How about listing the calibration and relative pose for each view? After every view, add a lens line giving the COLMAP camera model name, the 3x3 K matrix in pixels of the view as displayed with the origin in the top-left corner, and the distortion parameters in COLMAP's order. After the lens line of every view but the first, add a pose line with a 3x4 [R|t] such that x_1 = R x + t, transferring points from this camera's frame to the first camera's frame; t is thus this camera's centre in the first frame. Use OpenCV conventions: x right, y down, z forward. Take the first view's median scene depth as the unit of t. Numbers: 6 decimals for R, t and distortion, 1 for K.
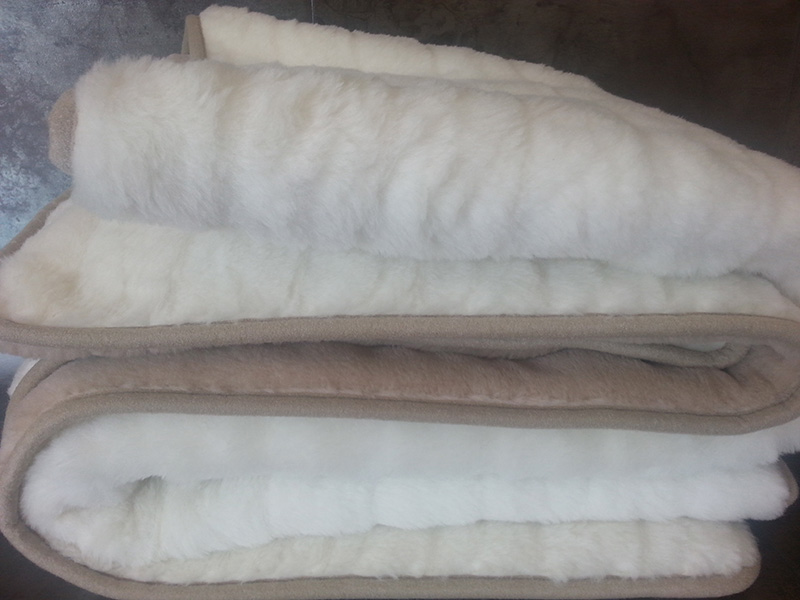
lens RADIAL K [[656.8, 0, 380.4], [0, 656.8, 291.1], [0, 0, 1]] dist [0.069705, -0.117474]
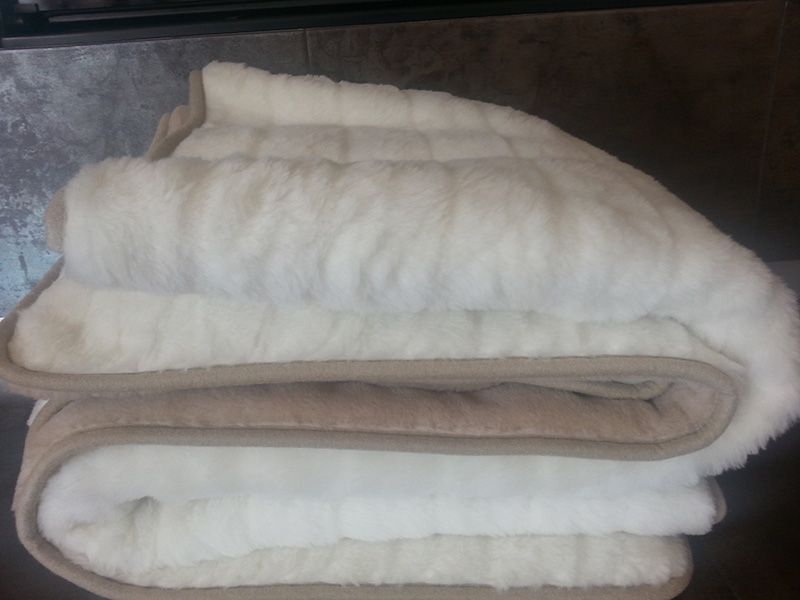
lens RADIAL K [[656.8, 0, 383.8], [0, 656.8, 286.1], [0, 0, 1]] dist [0.069705, -0.117474]
pose [[0.998539, -0.014796, -0.051970, 0.142512], [0.014483, 0.999875, -0.006398, -0.079625], [0.052058, 0.005636, 0.998628, -0.151843]]
